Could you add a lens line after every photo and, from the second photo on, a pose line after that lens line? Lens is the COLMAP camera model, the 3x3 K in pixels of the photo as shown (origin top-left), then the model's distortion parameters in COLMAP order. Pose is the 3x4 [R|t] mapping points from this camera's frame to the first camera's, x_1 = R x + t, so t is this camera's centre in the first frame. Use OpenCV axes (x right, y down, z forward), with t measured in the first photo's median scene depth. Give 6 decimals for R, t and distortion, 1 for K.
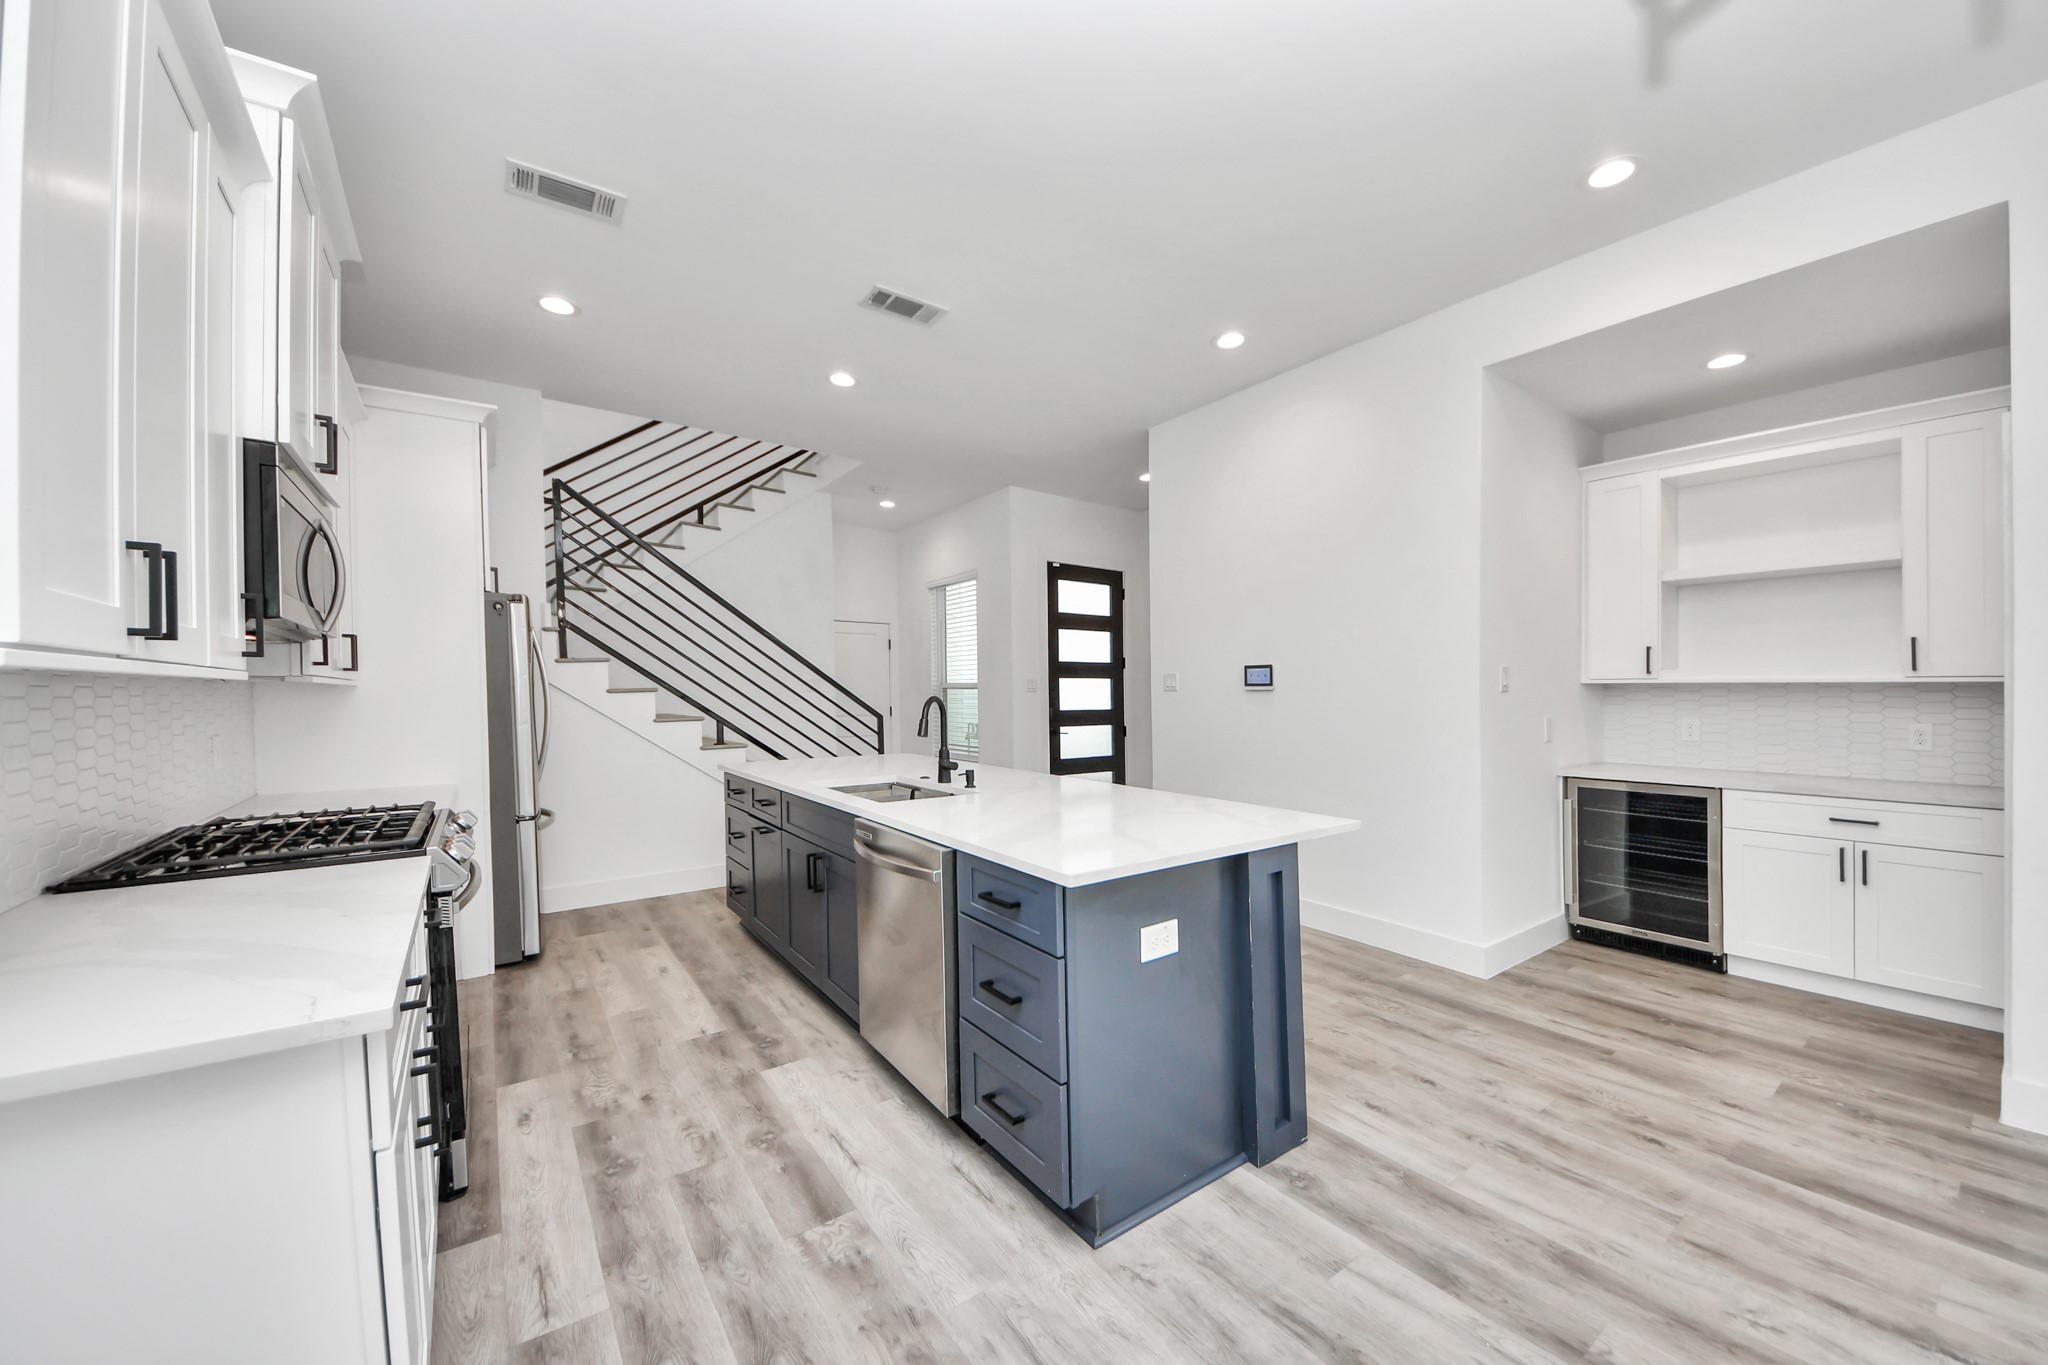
lens RADIAL K [[748.1, 0, 1045.7], [0, 748.1, 707.6], [0, 0, 1]] dist [0.014598, -0.005265]
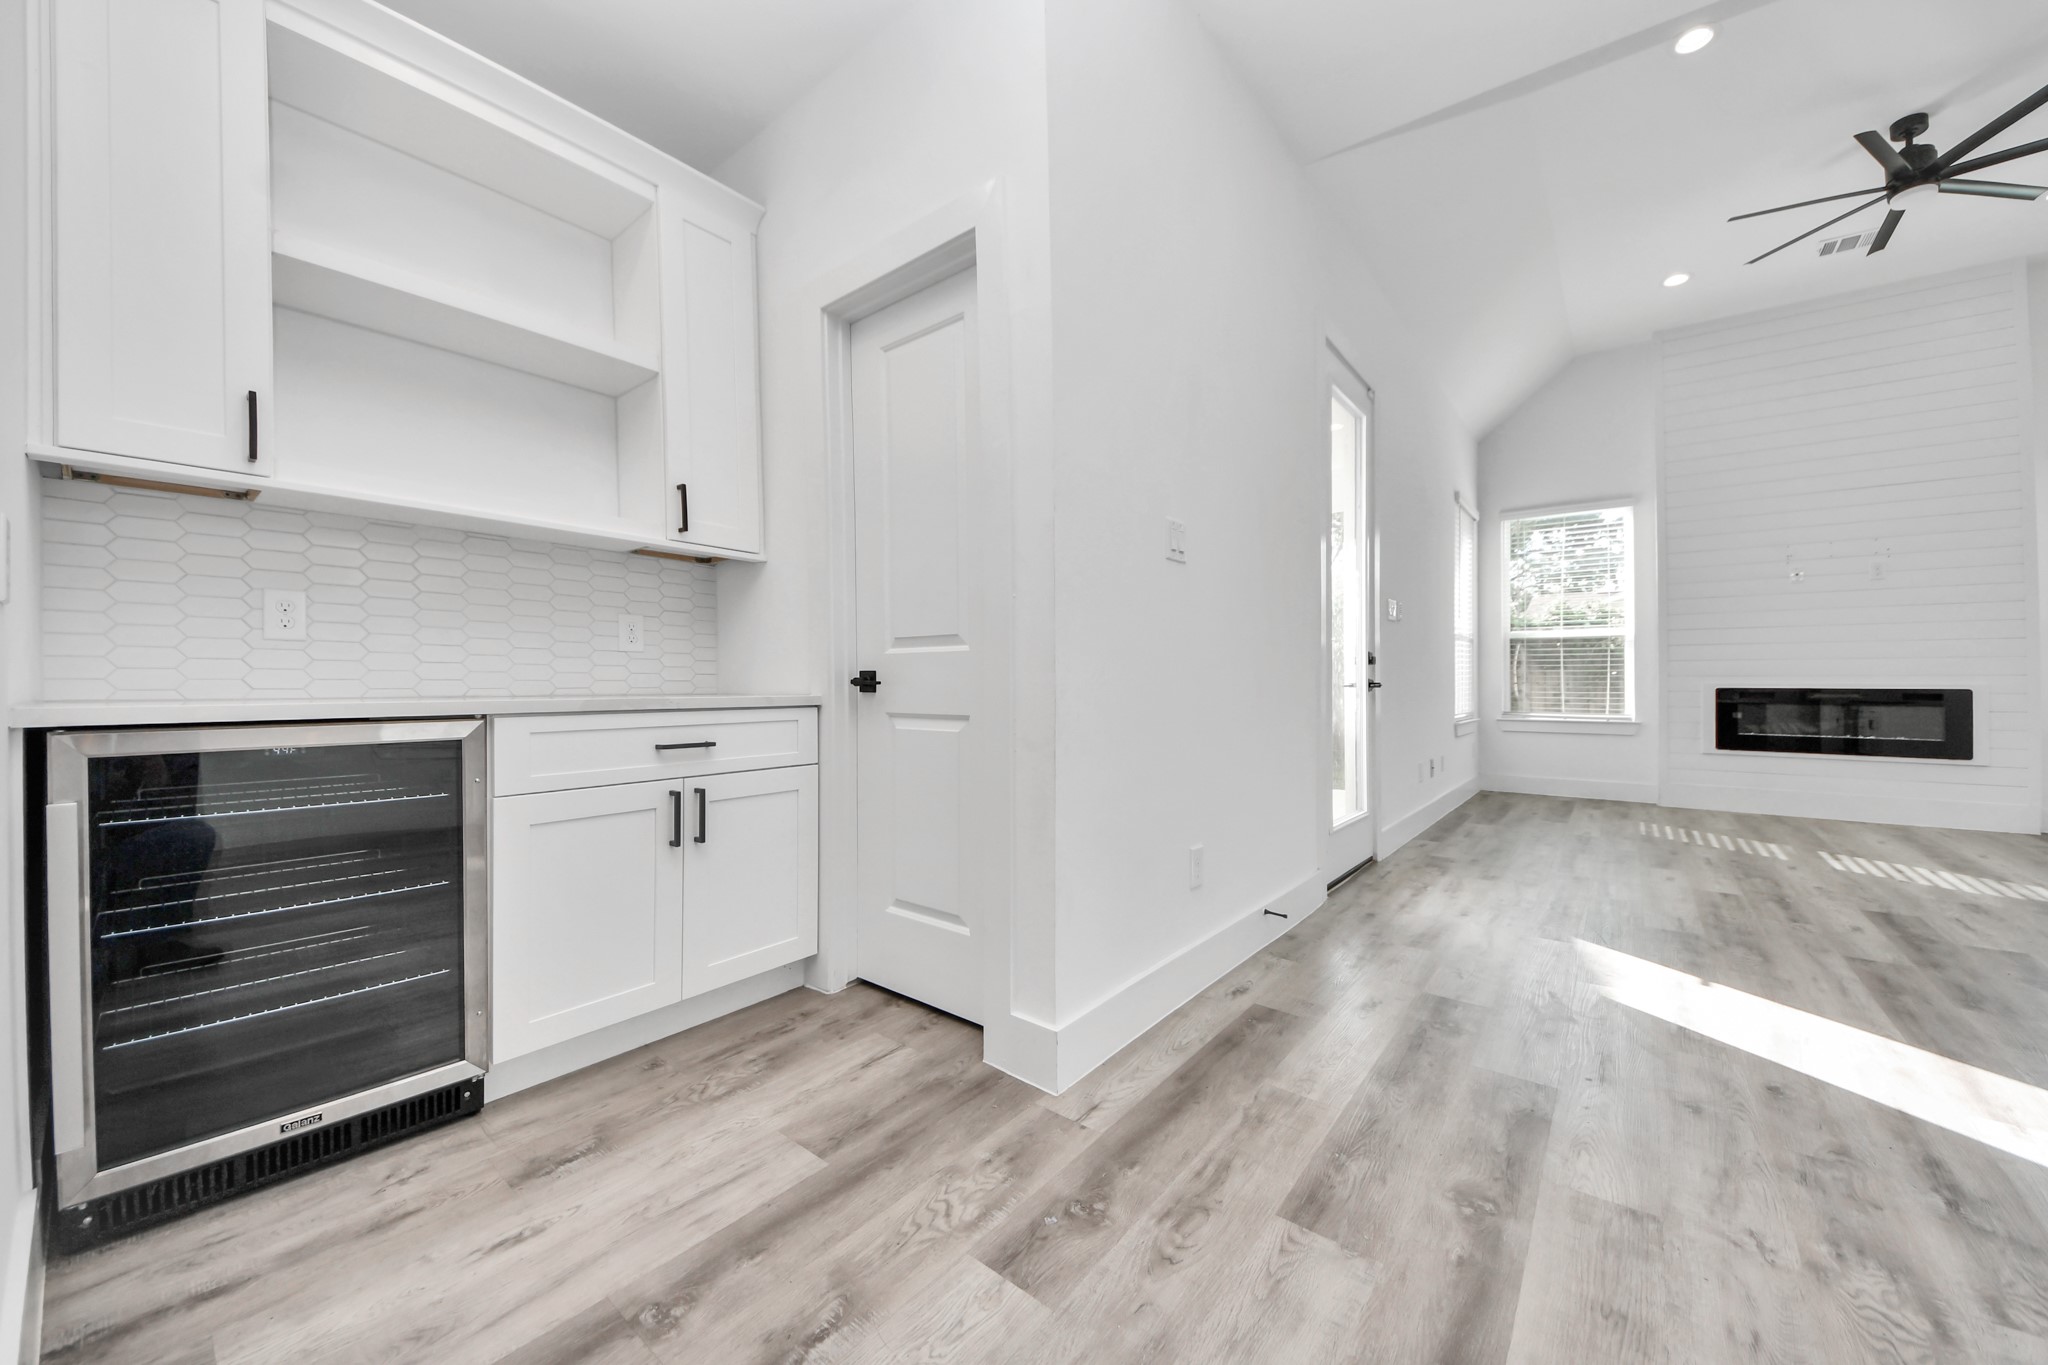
lens RADIAL K [[748.1, 0, 1031.2], [0, 748.1, 665.9], [0, 0, 1]] dist [0.014598, -0.005265]
pose [[-0.238744, 0.021507, 0.970844, 0.411543], [0.018655, 0.999672, -0.017558, 0.104166], [-0.970903, 0.013919, -0.239067, 0.914014]]
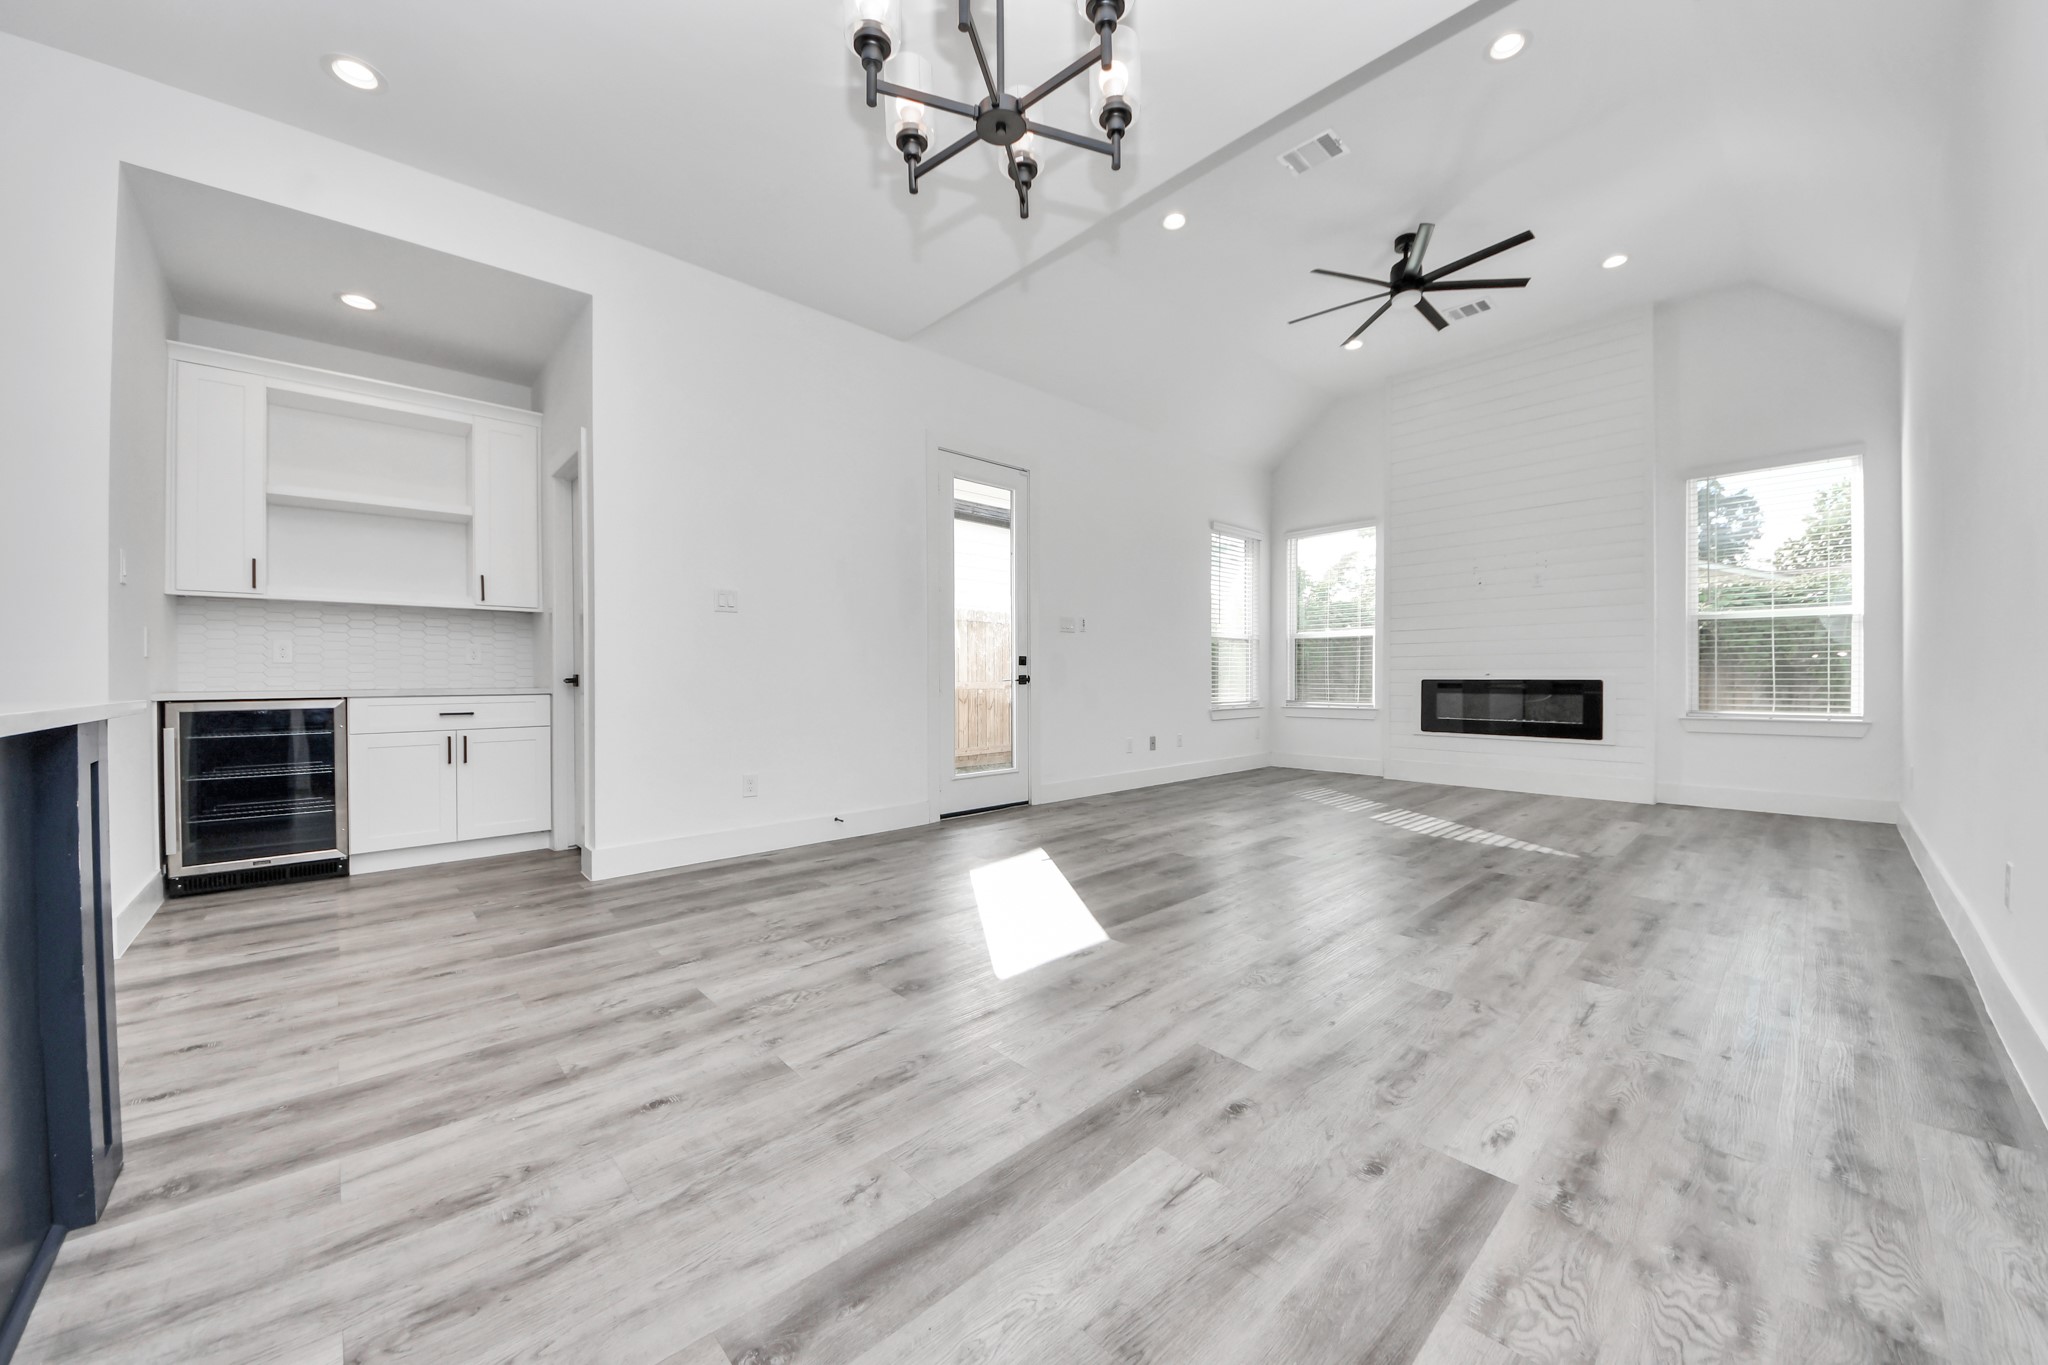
lens RADIAL K [[748.1, 0, 1024.4], [0, 748.1, 661.4], [0, 0, 1]] dist [0.014598, -0.005265]
pose [[-0.091904, 0.019692, 0.995573, -0.287100], [0.024715, 0.999542, -0.017489, 0.113523], [-0.995461, 0.022998, -0.092348, 0.178364]]
